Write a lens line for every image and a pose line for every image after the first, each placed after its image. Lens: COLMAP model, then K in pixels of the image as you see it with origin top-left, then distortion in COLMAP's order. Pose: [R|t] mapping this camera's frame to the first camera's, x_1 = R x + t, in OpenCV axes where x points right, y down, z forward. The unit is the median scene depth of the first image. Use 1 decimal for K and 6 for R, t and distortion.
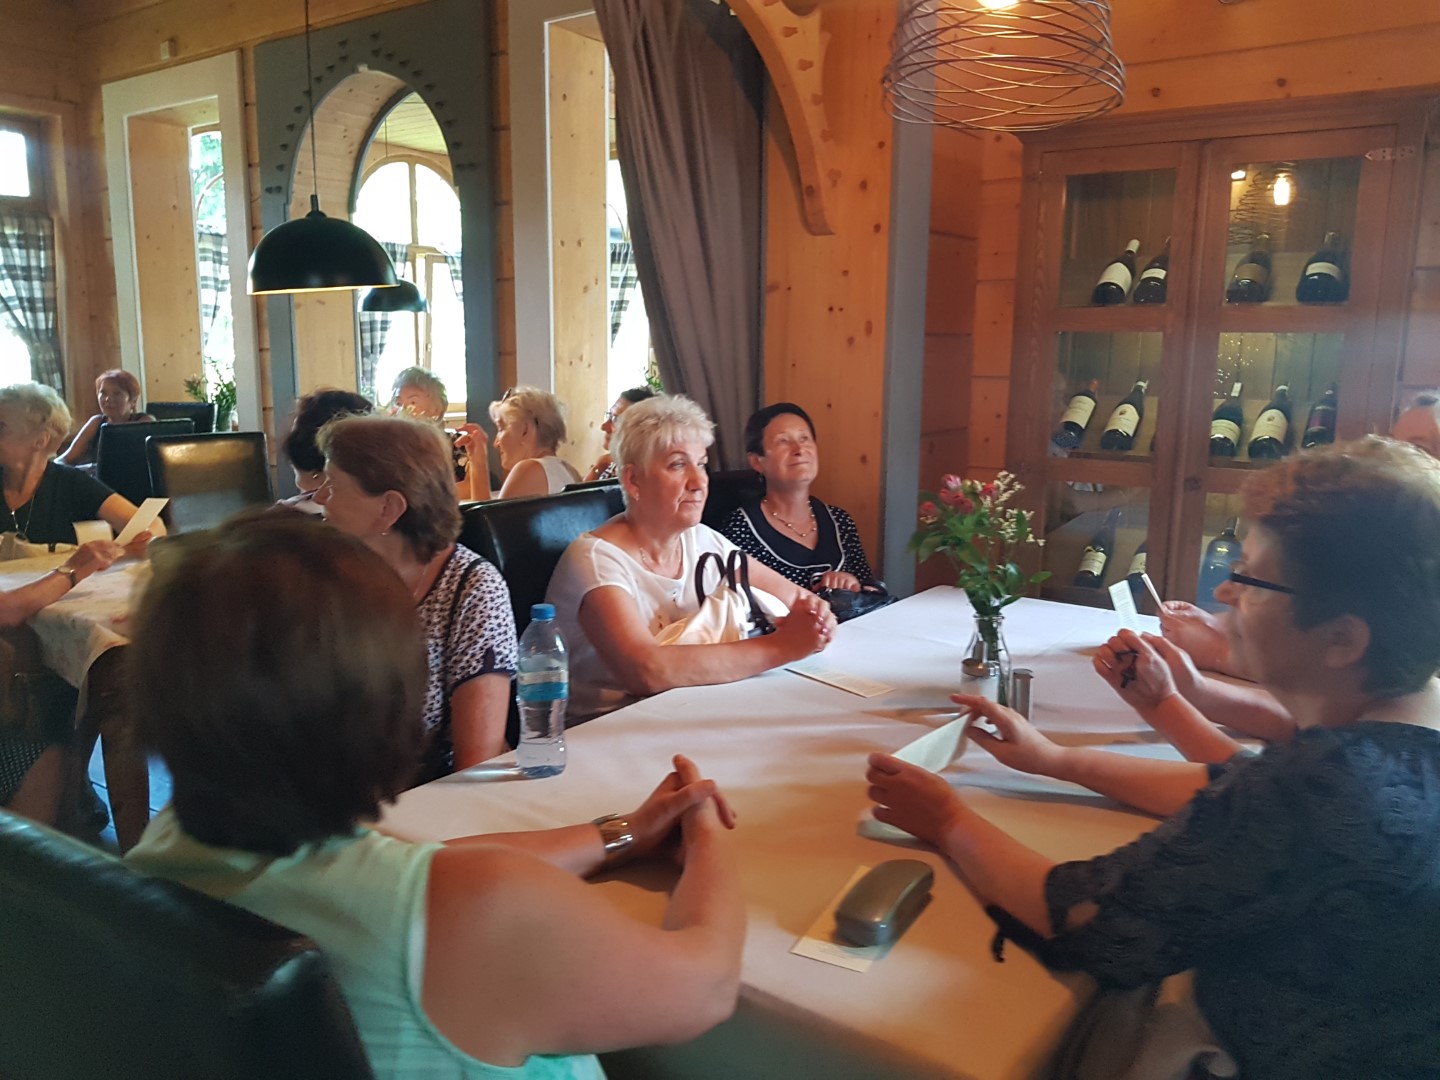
lens RADIAL K [[1160.6, 0, 720.0], [0, 1160.6, 540.0], [0, 0, 1]] dist [-0.005364, -0.010164]
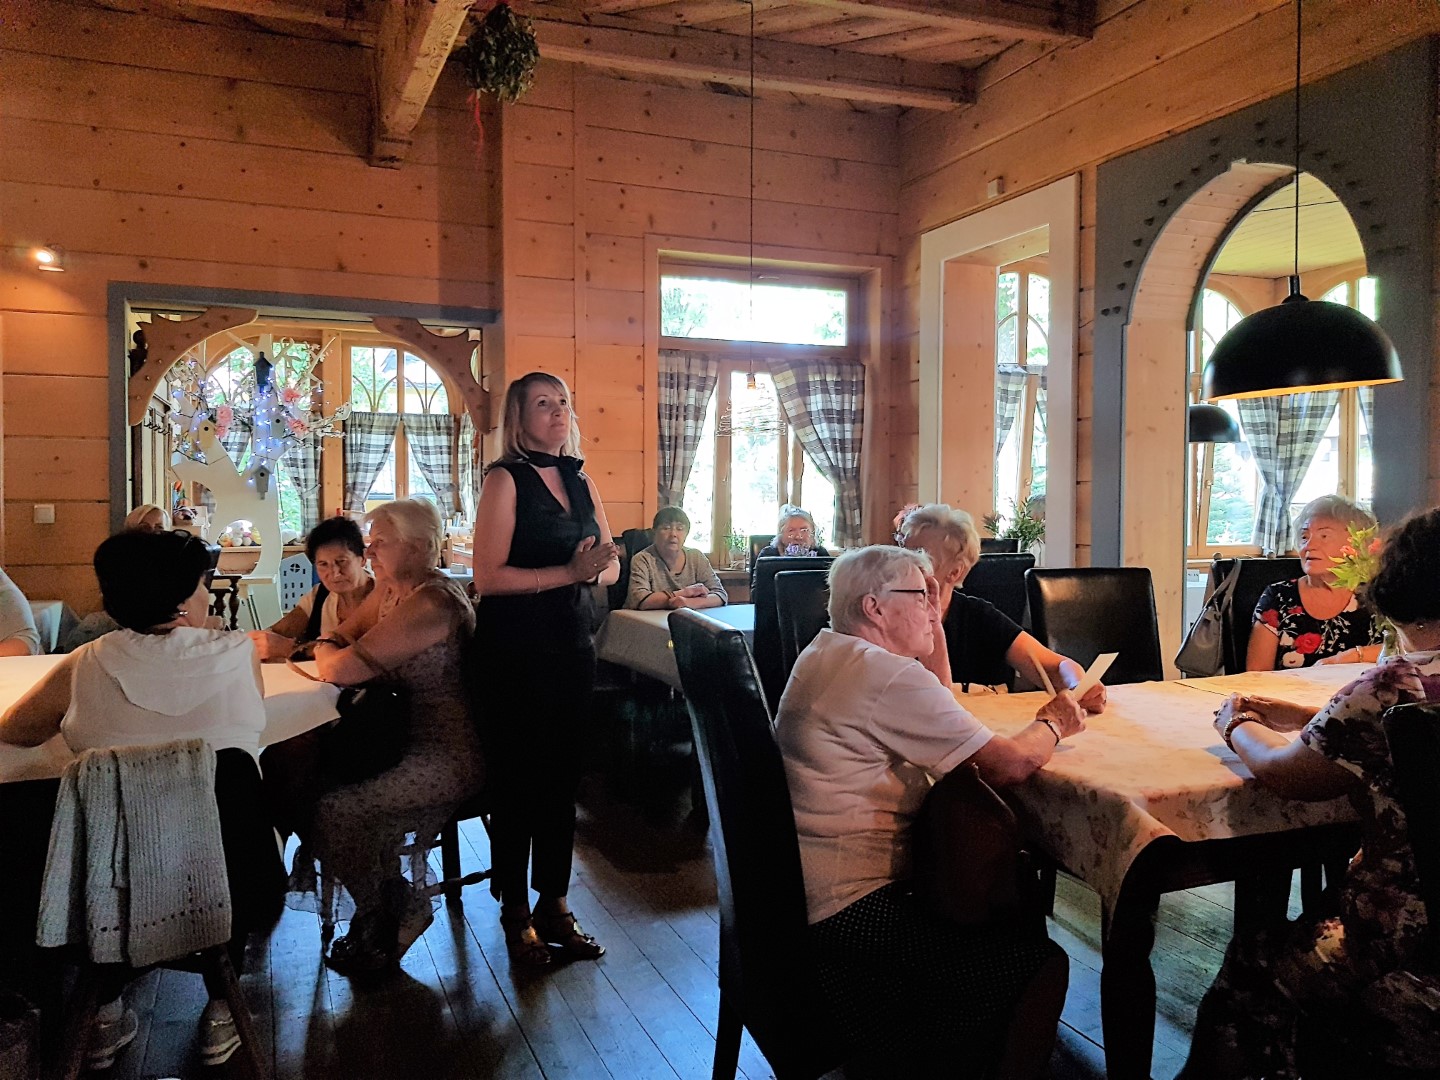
lens RADIAL K [[1091.4, 0, 695.6], [0, 1091.4, 532.2], [0, 0, 1]] dist [0.025554, -0.051485]
pose [[0.852727, 0.005006, -0.522333, -0.189897], [-0.076415, 0.990392, -0.115258, 0.000580], [0.516737, 0.138198, 0.844917, 0.098480]]
